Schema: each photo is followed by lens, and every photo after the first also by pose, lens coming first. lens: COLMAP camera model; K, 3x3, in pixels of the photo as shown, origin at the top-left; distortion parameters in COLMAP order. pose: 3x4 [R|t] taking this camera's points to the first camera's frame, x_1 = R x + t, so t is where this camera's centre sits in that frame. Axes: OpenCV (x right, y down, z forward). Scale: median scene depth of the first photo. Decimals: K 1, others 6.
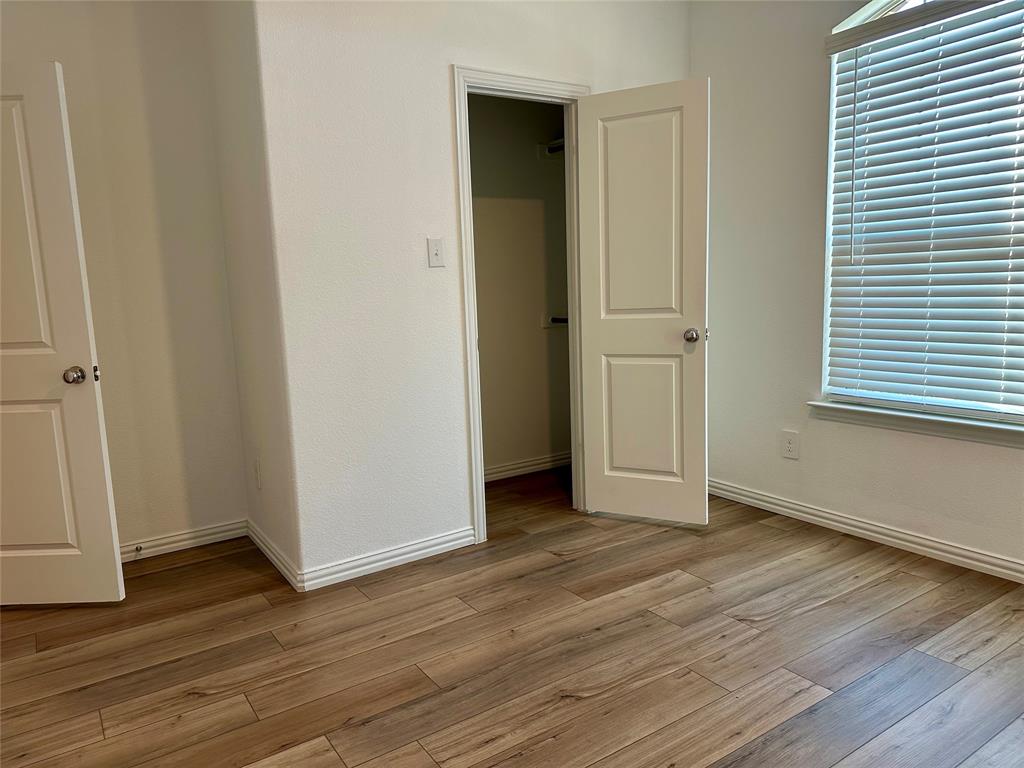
lens RADIAL K [[723.8, 0, 519.5], [0, 723.8, 386.3], [0, 0, 1]] dist [0.043871, -0.038757]
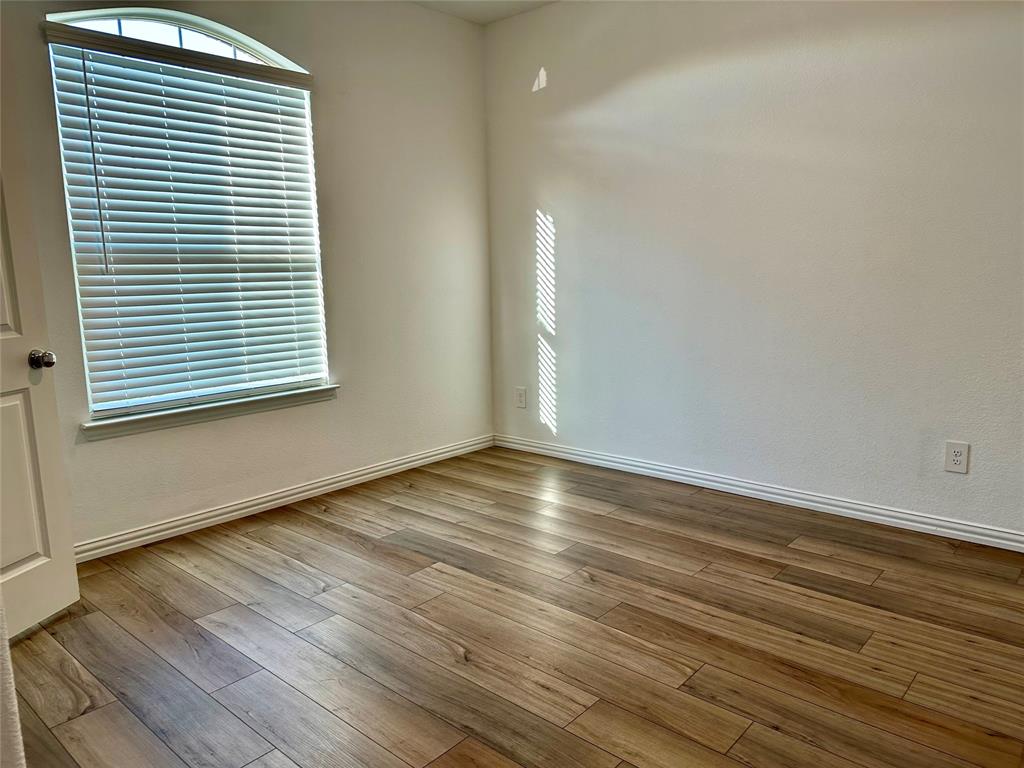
lens RADIAL K [[723.8, 0, 515.9], [0, 723.8, 380.8], [0, 0, 1]] dist [0.043871, -0.038757]
pose [[-0.257032, -0.102790, 0.960921, -0.651886], [0.166794, 0.974687, 0.148878, -0.084013], [-0.951900, 0.198543, -0.233381, 0.758908]]
